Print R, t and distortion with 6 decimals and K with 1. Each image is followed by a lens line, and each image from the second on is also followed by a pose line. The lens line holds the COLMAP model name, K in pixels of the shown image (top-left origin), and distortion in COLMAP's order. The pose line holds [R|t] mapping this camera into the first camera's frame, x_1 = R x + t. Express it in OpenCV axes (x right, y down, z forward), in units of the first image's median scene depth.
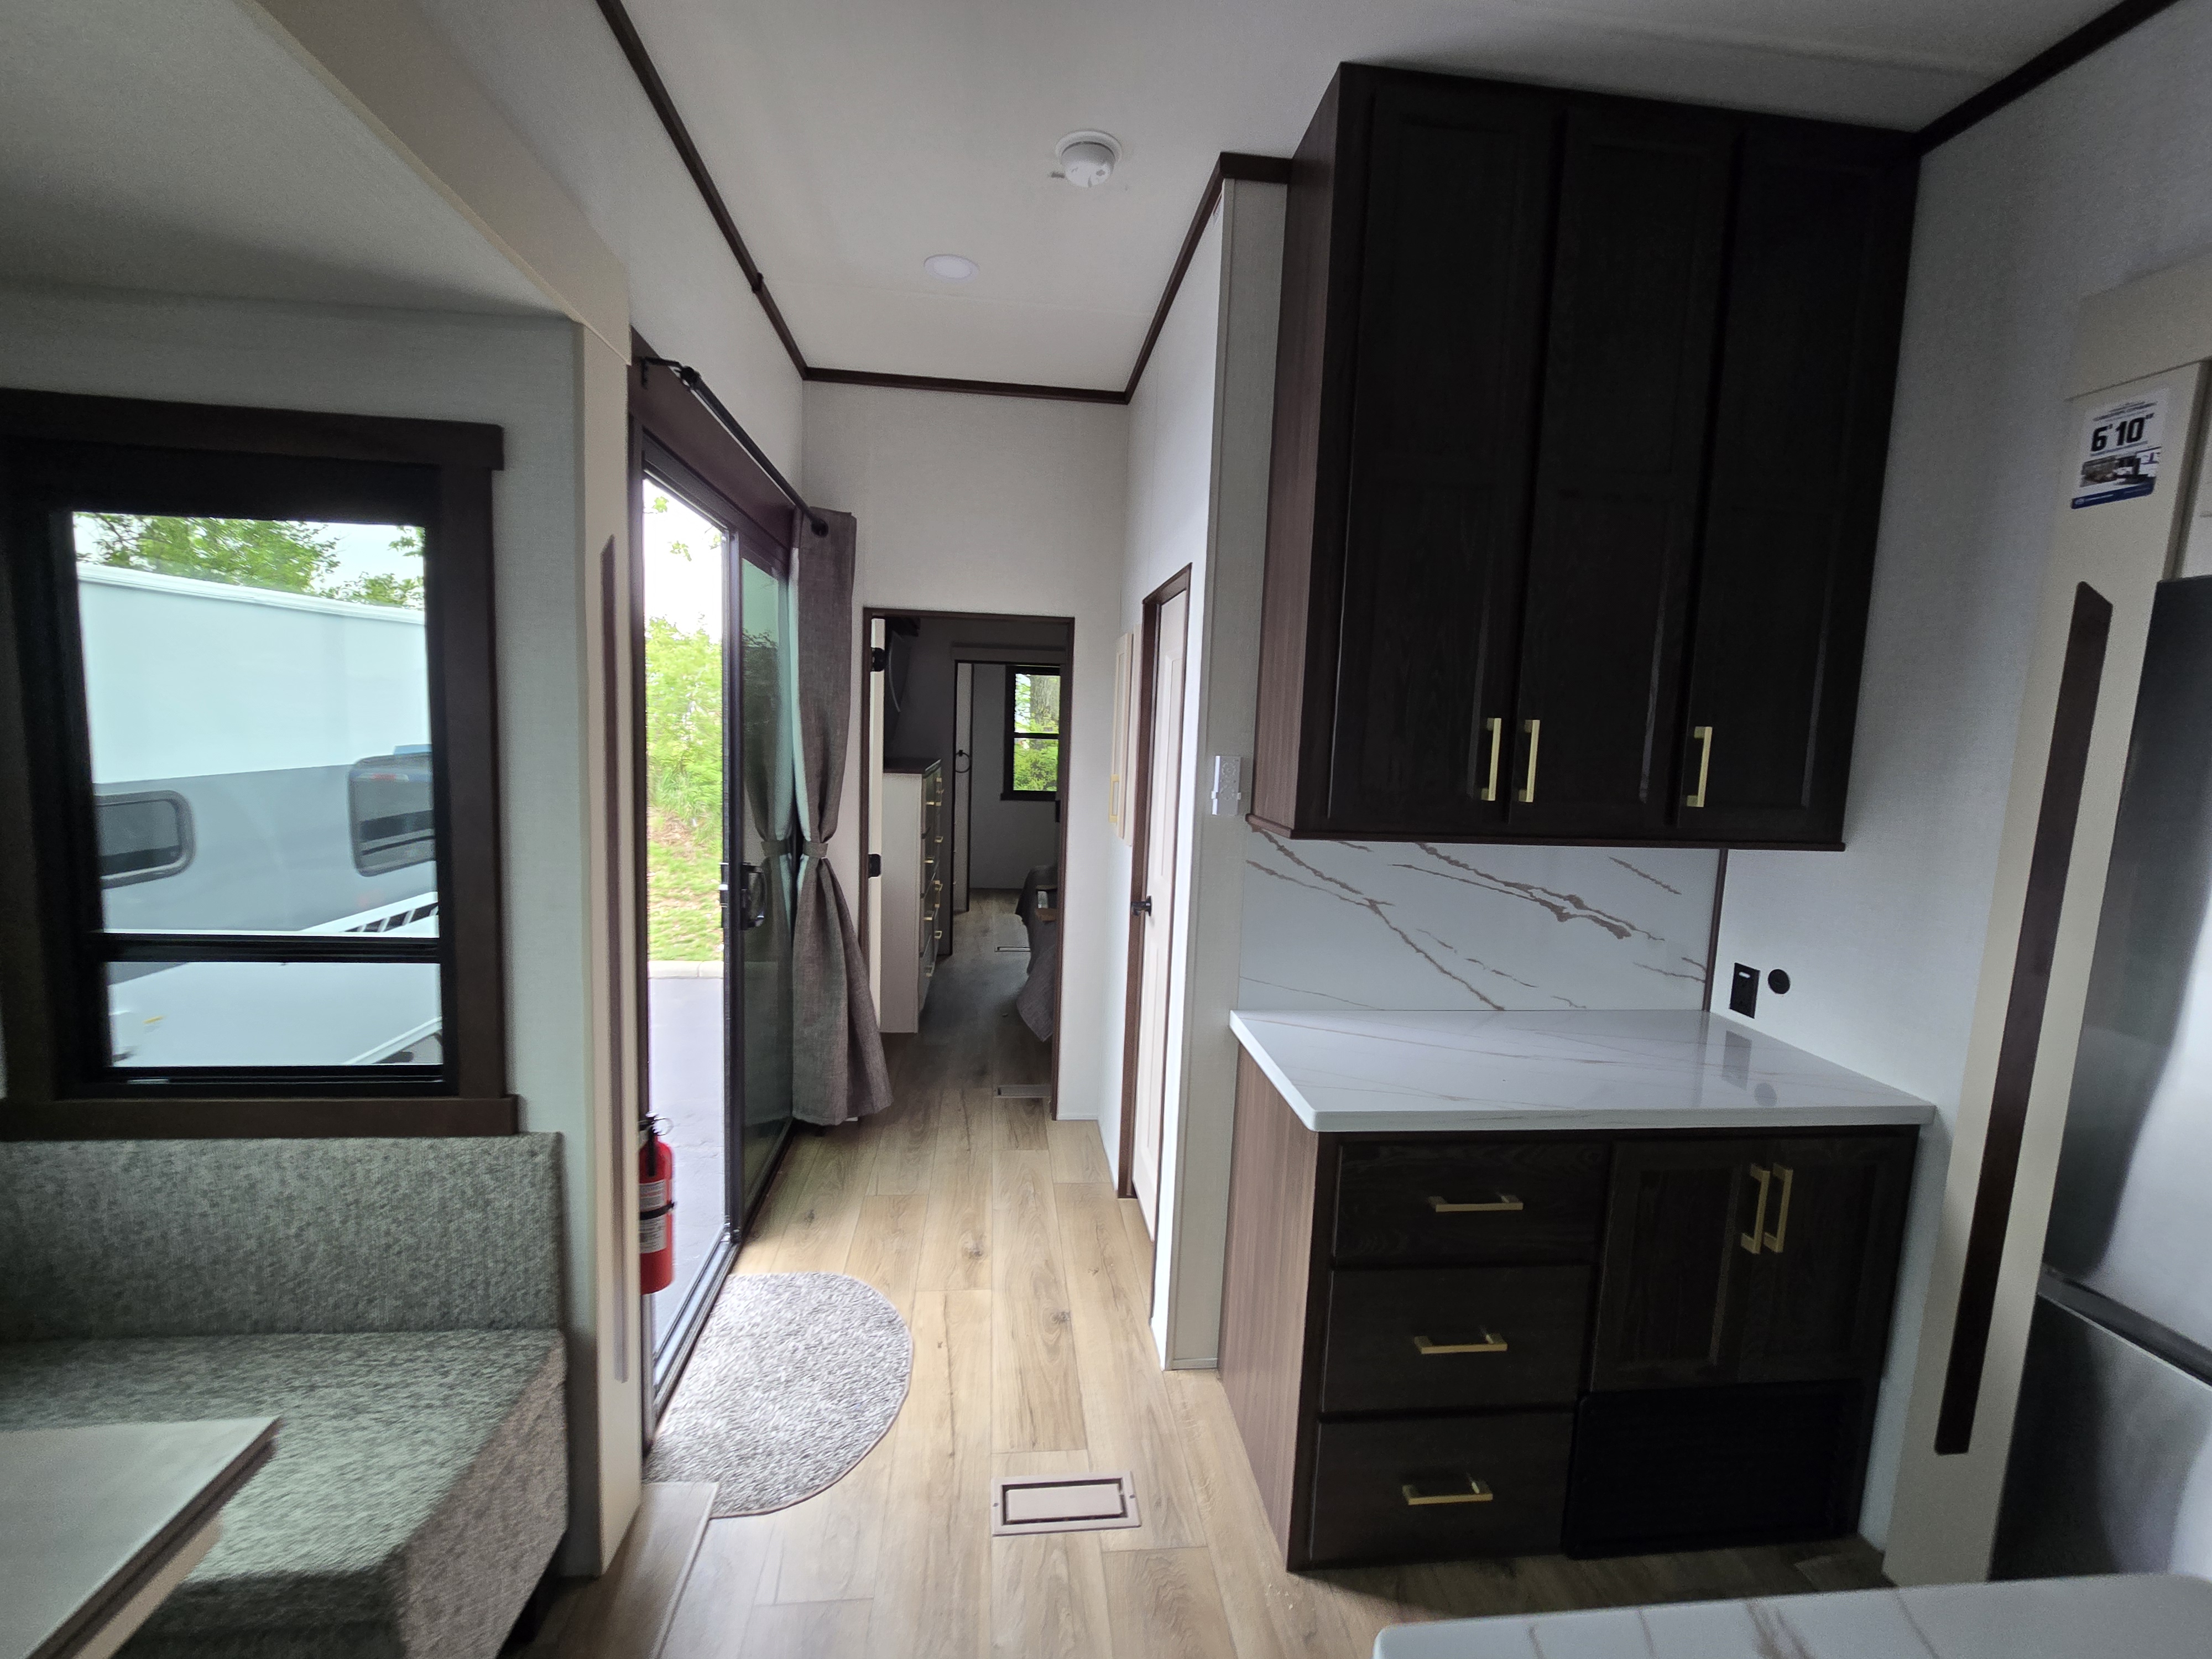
lens RADIAL K [[905.5, 0, 1093.4], [0, 905.5, 824.5], [0, 0, 1]] dist [0.000877, -0.000222]
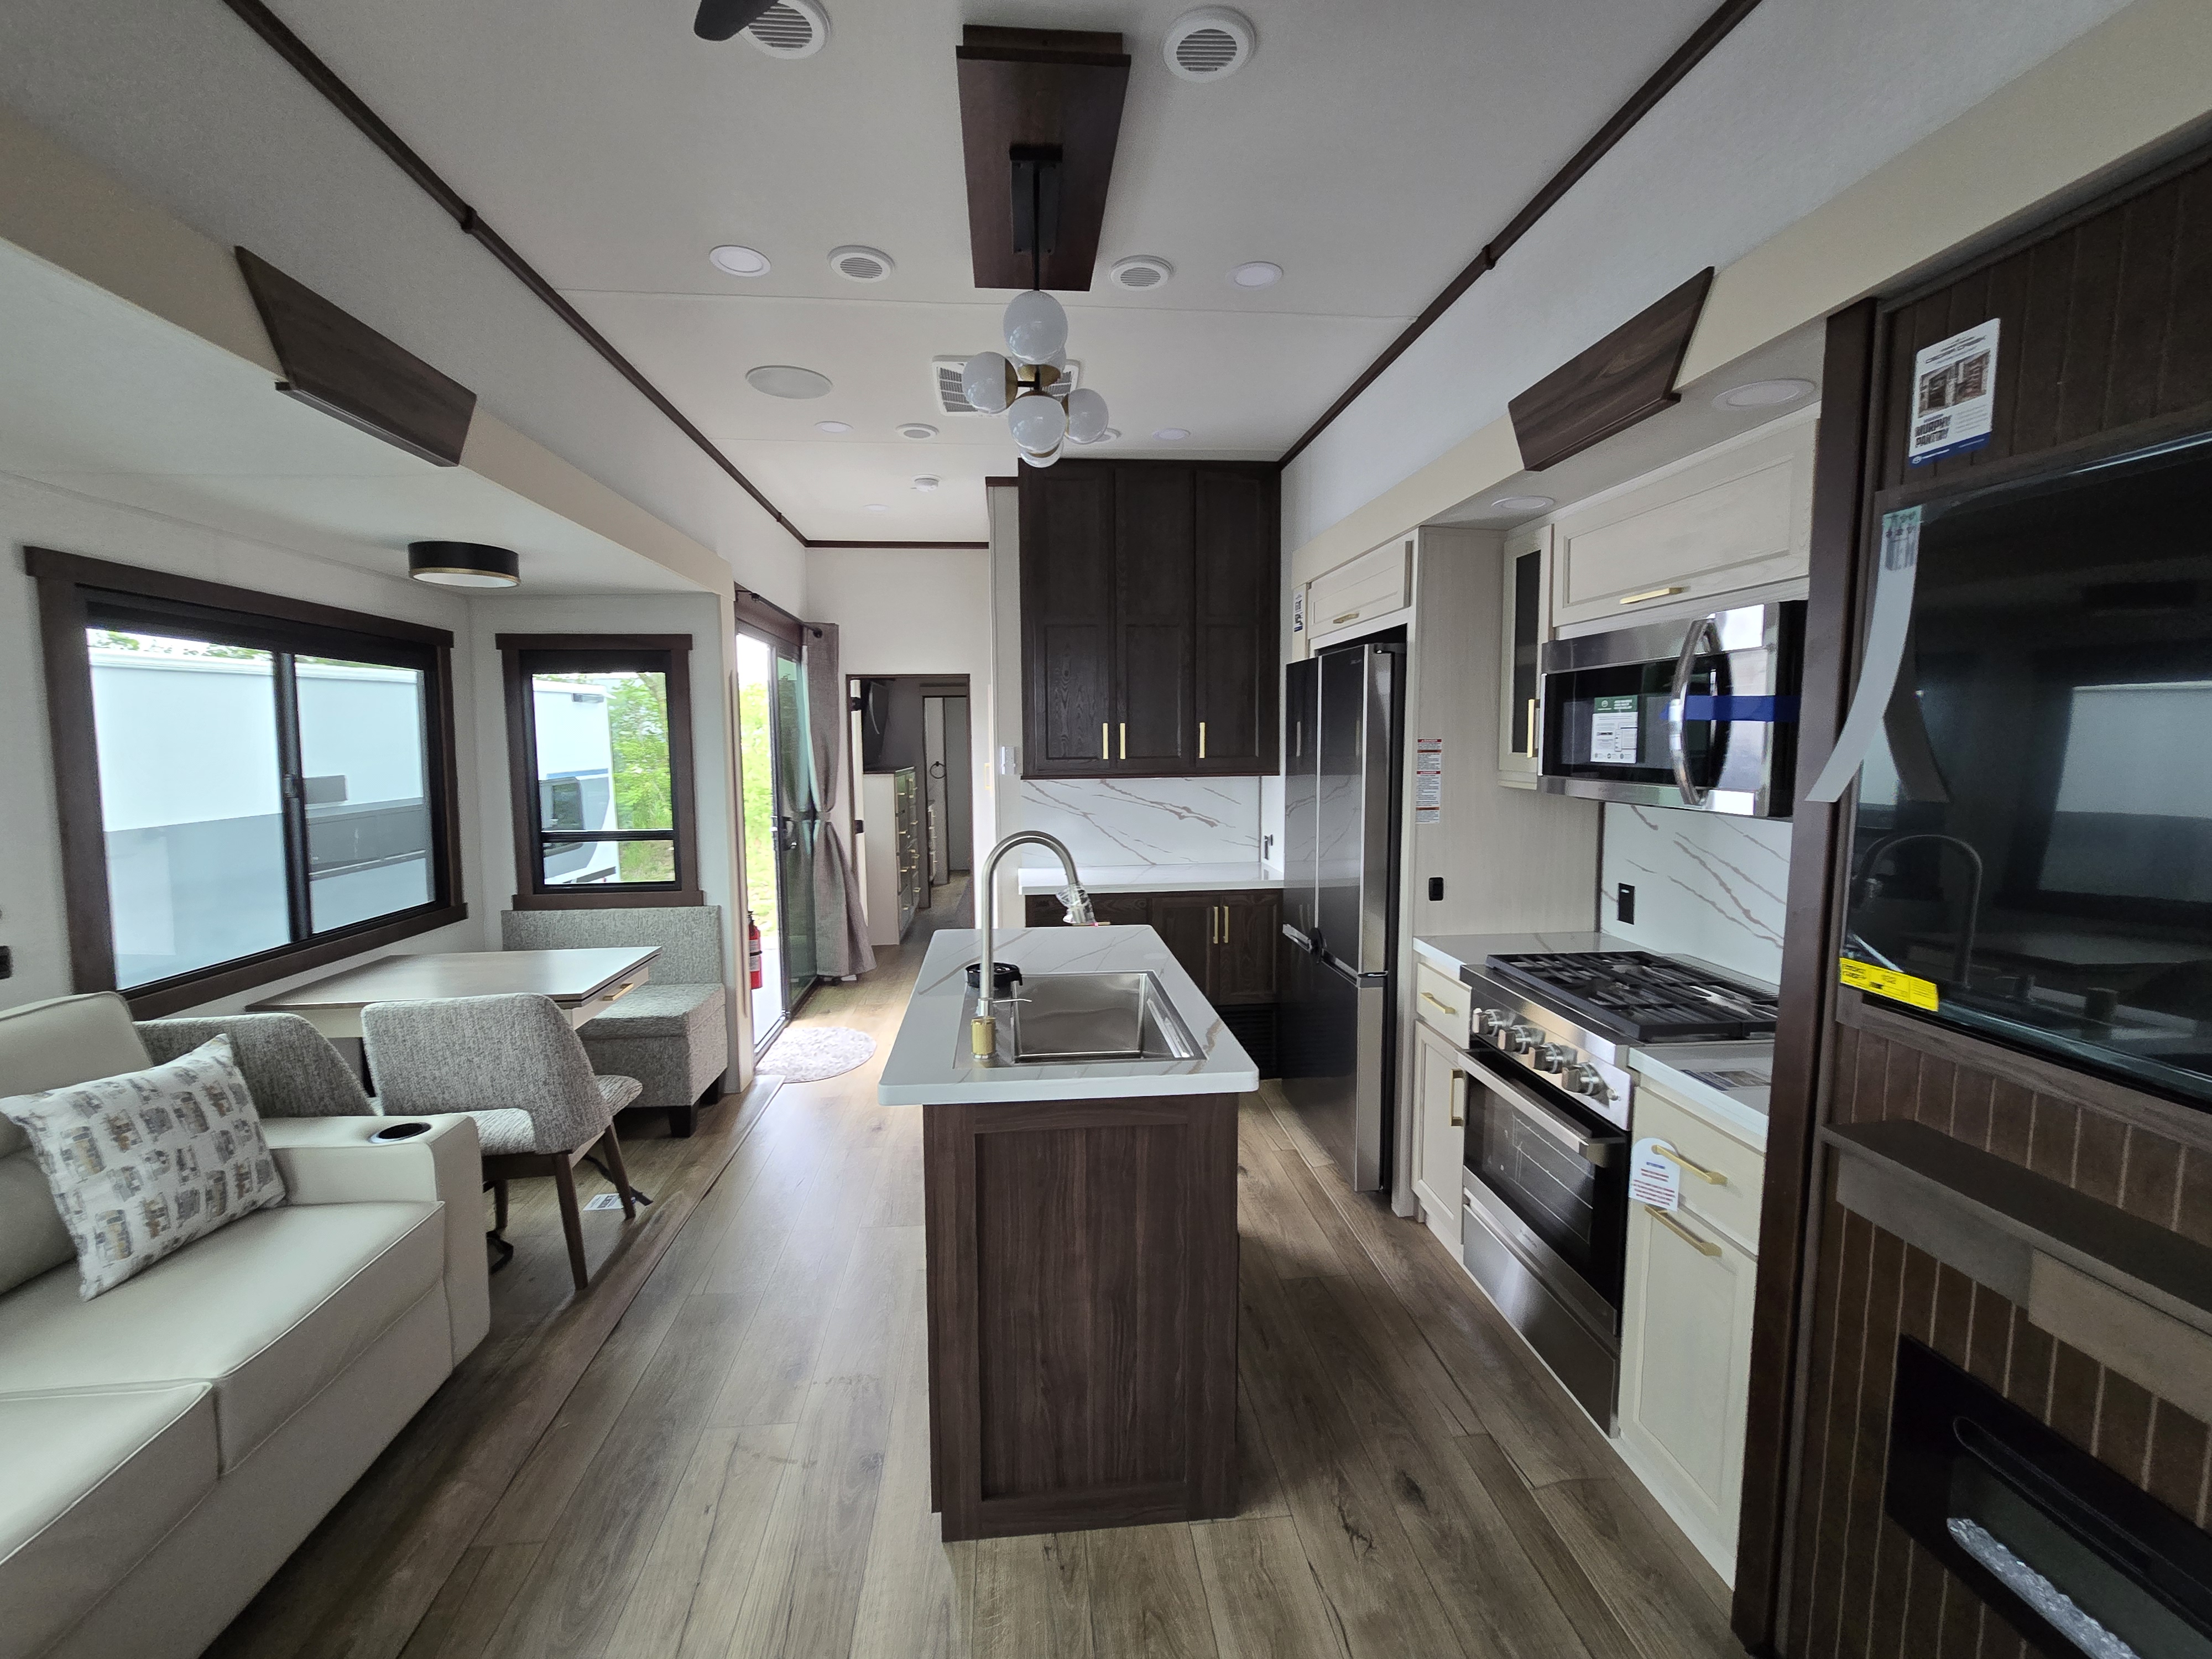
lens RADIAL K [[905.5, 0, 1093.4], [0, 905.5, 824.5], [0, 0, 1]] dist [0.000877, -0.000222]
pose [[0.998647, -0.045784, -0.024672, 0.293663], [0.045345, 0.998808, -0.018082, 0.116184], [0.025470, 0.016939, 0.999532, -0.839319]]
